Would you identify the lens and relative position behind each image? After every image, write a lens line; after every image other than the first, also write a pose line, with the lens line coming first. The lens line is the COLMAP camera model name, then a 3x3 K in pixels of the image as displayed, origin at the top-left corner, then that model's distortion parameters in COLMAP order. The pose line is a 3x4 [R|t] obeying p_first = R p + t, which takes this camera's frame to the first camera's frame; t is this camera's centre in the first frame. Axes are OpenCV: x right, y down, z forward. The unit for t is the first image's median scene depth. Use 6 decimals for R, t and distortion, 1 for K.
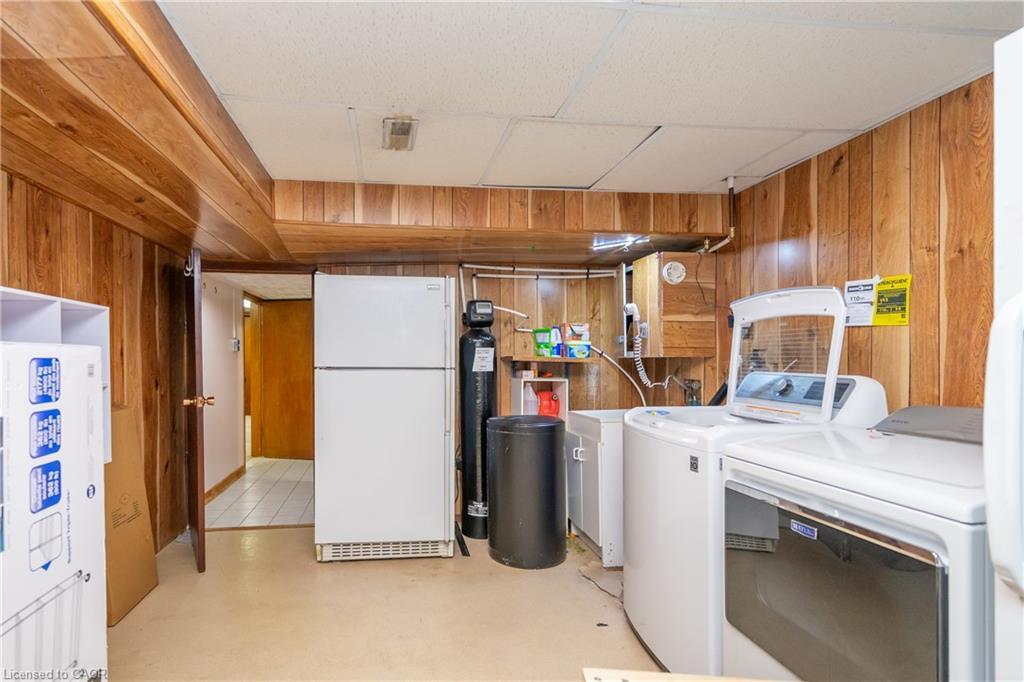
lens RADIAL K [[514.4, 0, 511.8], [0, 514.4, 347.1], [0, 0, 1]] dist [-0.000216, -0.000088]
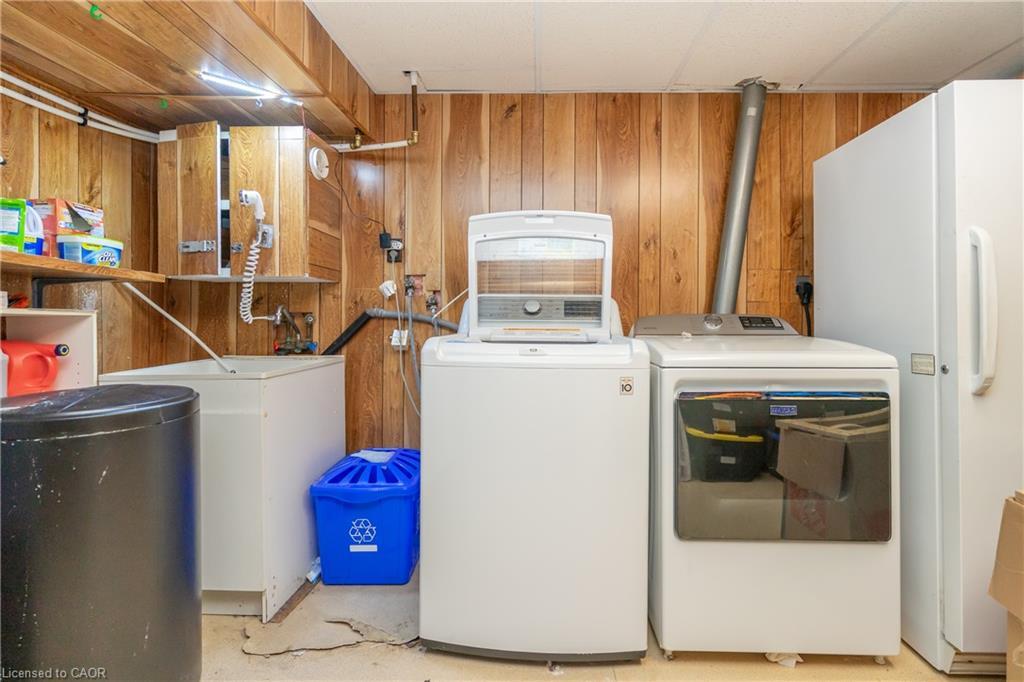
lens RADIAL K [[473.8, 0, 513.0], [0, 473.8, 310.3], [0, 0, 1]] dist [0.004264, 0.000812]
pose [[0.245485, 0.011150, 0.969336, -0.338899], [-0.022140, 0.999738, -0.005892, 0.078159], [-0.969148, -0.020015, 0.245667, 0.711752]]
